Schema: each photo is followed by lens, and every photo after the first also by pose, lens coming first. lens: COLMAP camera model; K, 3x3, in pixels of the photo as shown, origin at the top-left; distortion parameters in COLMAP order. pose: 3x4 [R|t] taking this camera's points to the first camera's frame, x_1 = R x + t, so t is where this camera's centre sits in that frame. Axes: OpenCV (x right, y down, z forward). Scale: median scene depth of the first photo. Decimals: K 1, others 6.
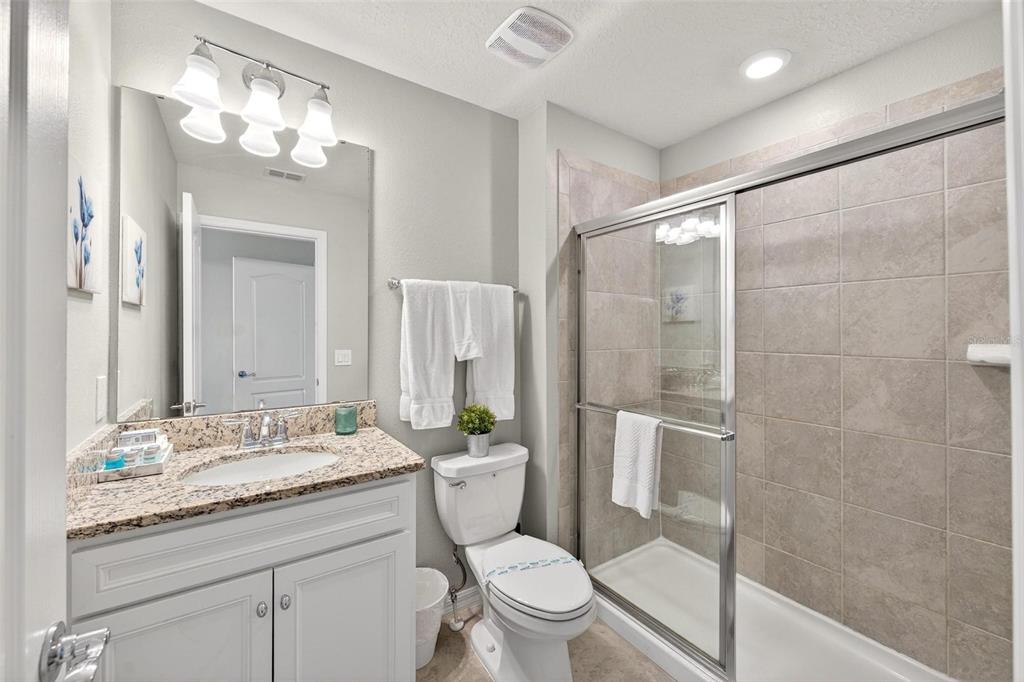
lens RADIAL K [[402.0, 0, 511.3], [0, 402.0, 331.2], [0, 0, 1]] dist [0.006545, -0.000615]
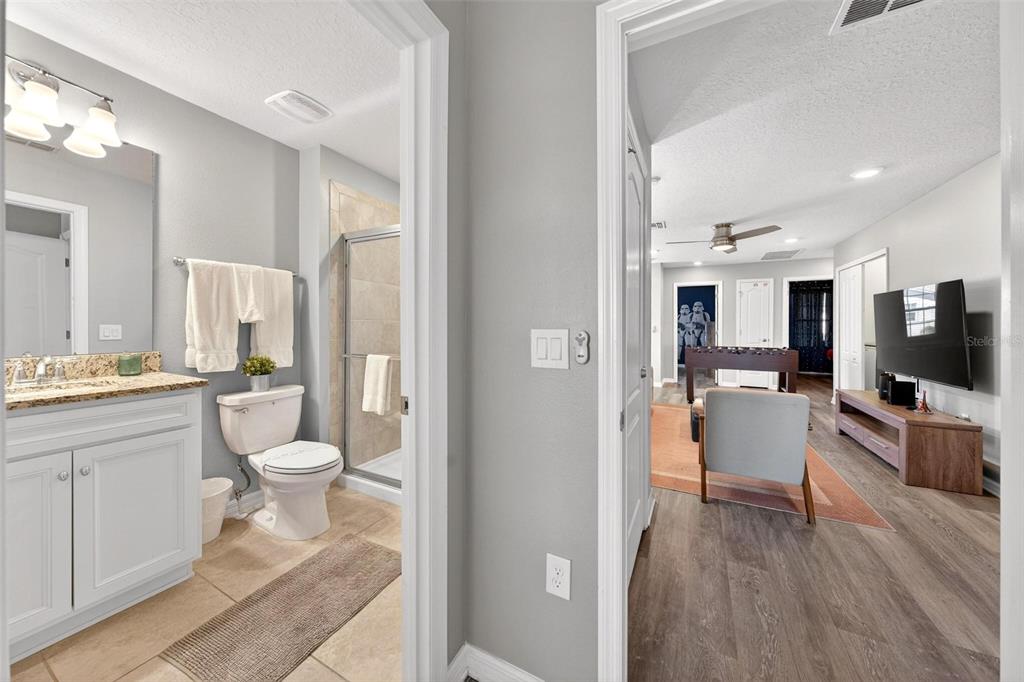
lens RADIAL K [[348.7, 0, 512.2], [0, 348.7, 326.6], [0, 0, 1]] dist [-0.004904, 0.000286]
pose [[0.880203, -0.000120, 0.474598, 0.116127], [-0.001542, 0.999994, 0.003113, 0.083413], [-0.474596, -0.003472, 0.880197, -0.473814]]
